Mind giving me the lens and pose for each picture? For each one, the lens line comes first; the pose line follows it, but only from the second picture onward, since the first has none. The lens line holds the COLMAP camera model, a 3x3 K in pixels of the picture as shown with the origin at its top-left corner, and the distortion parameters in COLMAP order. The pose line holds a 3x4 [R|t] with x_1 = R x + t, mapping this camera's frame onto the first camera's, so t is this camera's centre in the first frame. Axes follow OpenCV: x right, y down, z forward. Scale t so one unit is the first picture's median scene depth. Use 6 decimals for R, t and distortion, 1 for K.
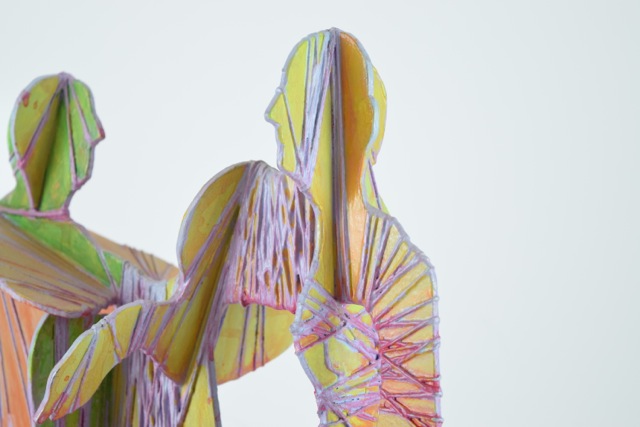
lens RADIAL K [[1443.3, 0, 323.6], [0, 1443.3, 215.2], [0, 0, 1]] dist [0.099261, 0.000000]
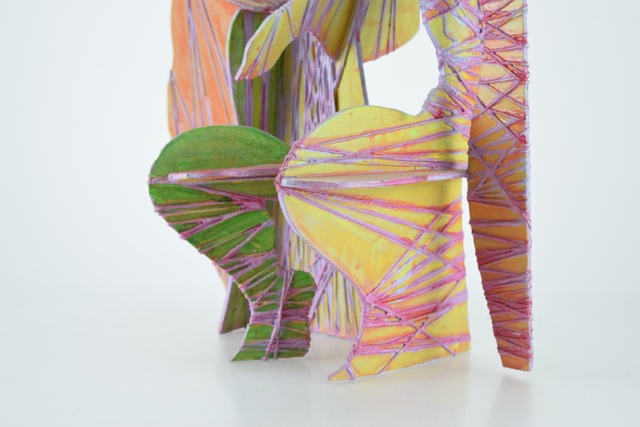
lens RADIAL K [[1292.3, 0, 317.6], [0, 1292.3, 214.5], [0, 0, 1]] dist [0.050135, 0.000000]
pose [[0.997526, -0.001710, -0.070282, -0.031408], [0.010824, 0.991520, 0.129504, 0.109323], [0.069464, -0.129944, 0.989085, -0.256478]]
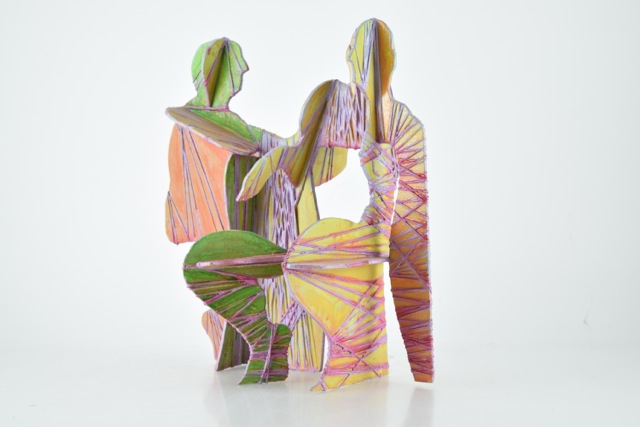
lens RADIAL K [[1246.1, 0, 317.2], [0, 1246.1, 212.1], [0, 0, 1]] dist [0.069550, 0.000000]
pose [[0.996365, -0.016691, 0.083538, -0.234515], [0.011876, 0.998257, 0.057804, 0.052139], [-0.084357, -0.056602, 0.994827, -0.864926]]
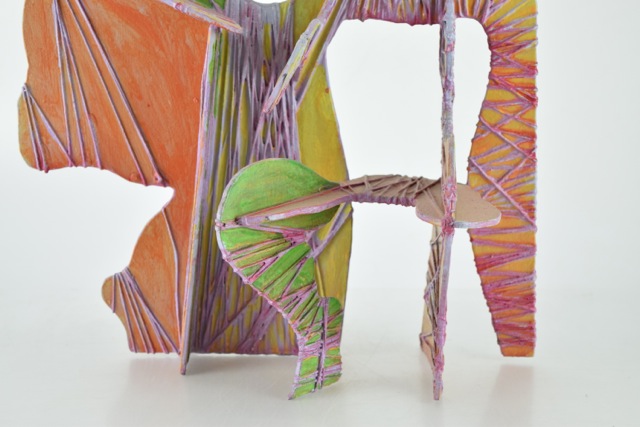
lens RADIAL K [[1443.3, 0, 329.7], [0, 1443.3, 217.9], [0, 0, 1]] dist [0.099261, 0.000000]
pose [[0.766890, -0.110065, 0.632270, -1.011093], [-0.022336, 0.980010, 0.197692, -0.027153], [-0.641390, -0.165731, 0.749101, -0.063261]]
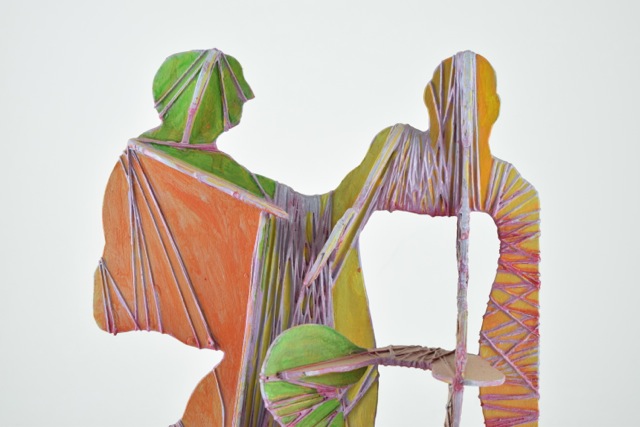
lens RADIAL K [[1443.3, 0, 331.2], [0, 1443.3, 227.8], [0, 0, 1]] dist [0.099261, 0.000000]
pose [[0.783952, -0.000010, 0.620822, -1.154144], [-0.047264, 0.997097, 0.059700, -0.014290], [-0.619020, -0.076144, 0.781675, -0.247767]]
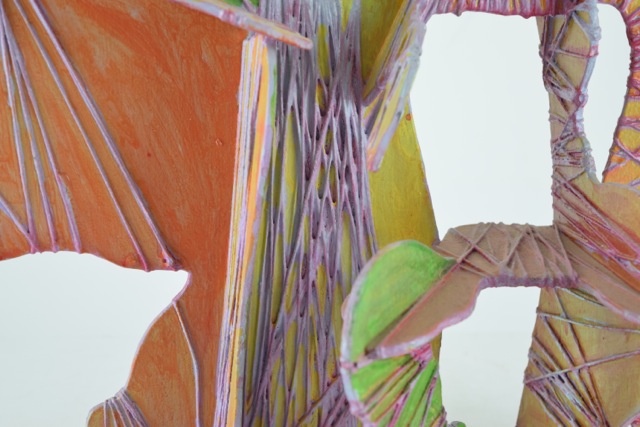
lens RADIAL K [[1443.3, 0, 319.4], [0, 1443.3, 208.7], [0, 0, 1]] dist [0.099261, 0.000000]
pose [[0.593620, -0.218405, 0.774541, -0.911195], [-0.009776, 0.960440, 0.278317, -0.083430], [-0.804686, -0.172786, 0.568001, 0.513592]]
